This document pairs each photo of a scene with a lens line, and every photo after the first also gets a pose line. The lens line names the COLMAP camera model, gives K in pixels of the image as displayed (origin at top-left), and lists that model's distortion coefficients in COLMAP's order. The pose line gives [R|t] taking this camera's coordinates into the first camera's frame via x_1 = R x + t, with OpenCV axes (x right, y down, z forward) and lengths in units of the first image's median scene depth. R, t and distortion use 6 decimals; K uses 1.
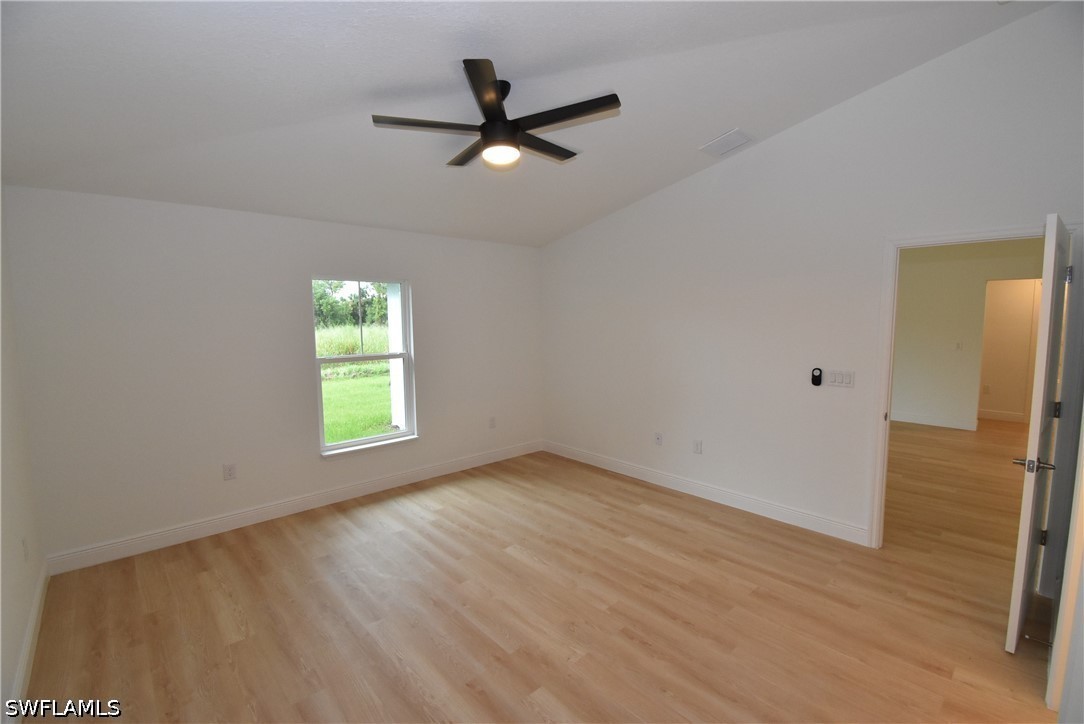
lens RADIAL K [[478.0, 0, 540.9], [0, 478.0, 363.0], [0, 0, 1]] dist [0.007509, -0.017255]
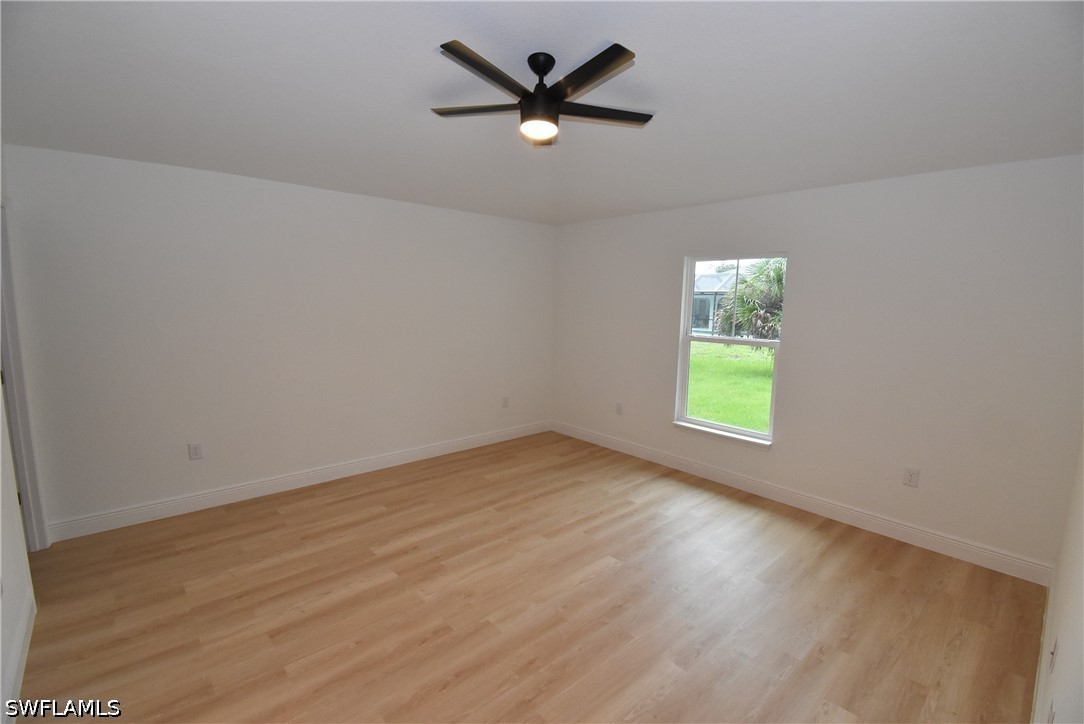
lens RADIAL K [[478.0, 0, 535.1], [0, 478.0, 358.2], [0, 0, 1]] dist [0.007509, -0.017255]
pose [[-0.013852, 0.133335, -0.990974, 0.732421], [-0.115086, 0.984270, 0.134042, -0.073768], [0.993259, 0.115904, 0.001711, 0.790956]]
